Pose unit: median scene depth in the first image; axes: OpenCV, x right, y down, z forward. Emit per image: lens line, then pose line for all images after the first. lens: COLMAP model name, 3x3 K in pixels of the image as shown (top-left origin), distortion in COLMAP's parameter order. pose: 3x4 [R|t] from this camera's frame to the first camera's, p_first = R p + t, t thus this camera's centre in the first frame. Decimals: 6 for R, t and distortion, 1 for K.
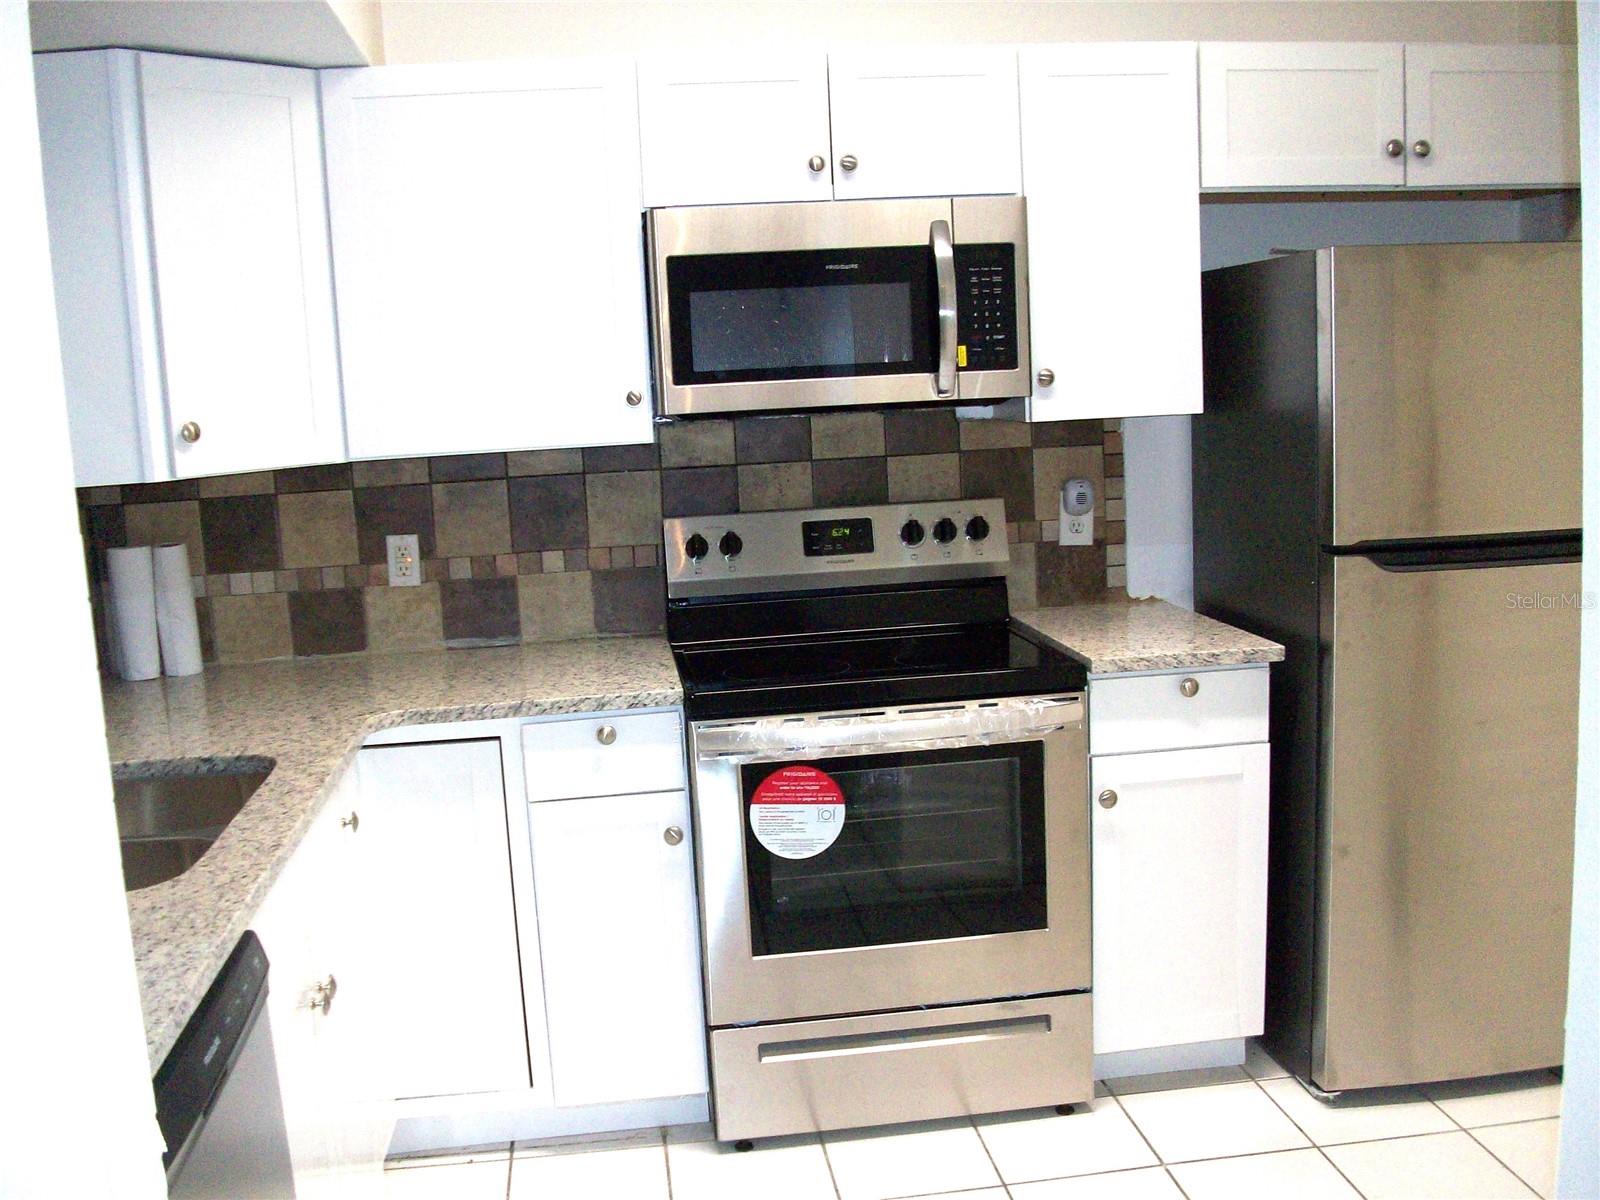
lens RADIAL K [[1634.6, 0, 801.3], [0, 1634.6, 664.7], [0, 0, 1]] dist [-0.113902, 0.007922]
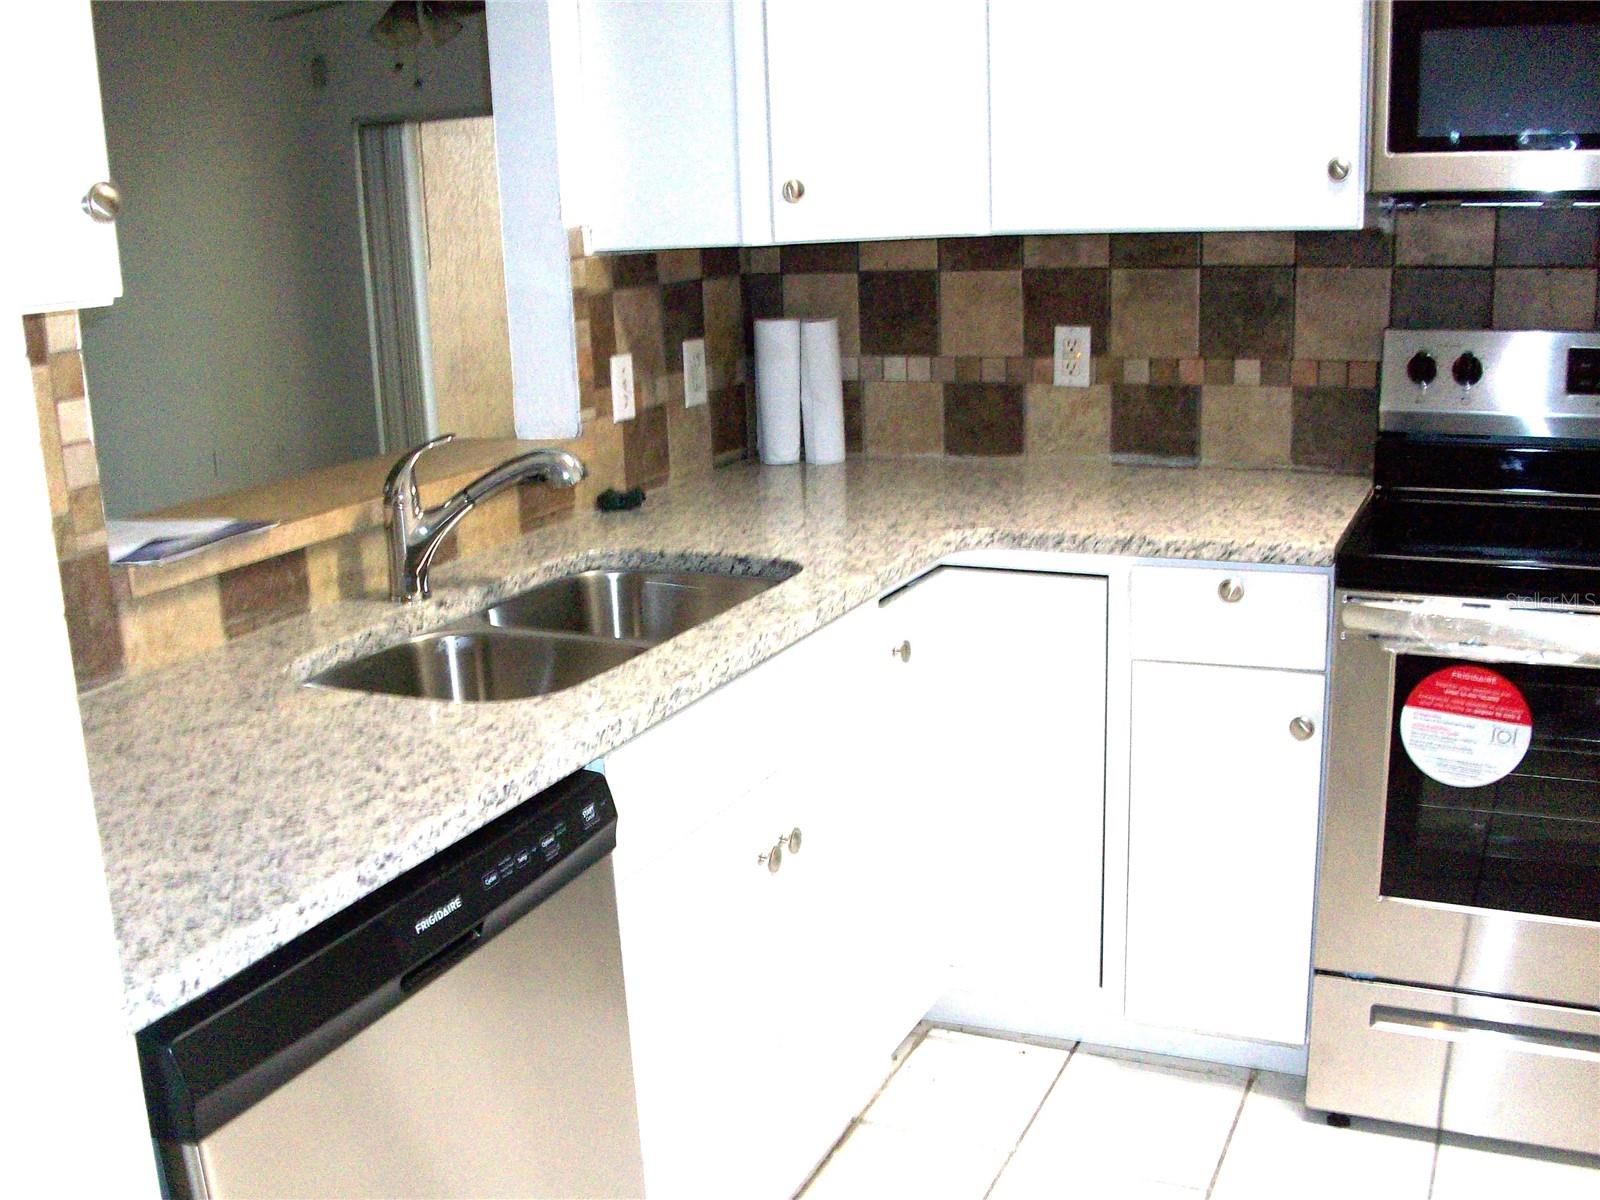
lens RADIAL K [[1634.6, 0, 801.3], [0, 1634.6, 664.7], [0, 0, 1]] dist [-0.113902, 0.007922]
pose [[0.851883, 0.159860, -0.498738, 0.091302], [-0.100390, 0.984462, 0.144074, -0.013039], [0.514020, -0.072666, 0.854695, 0.182584]]
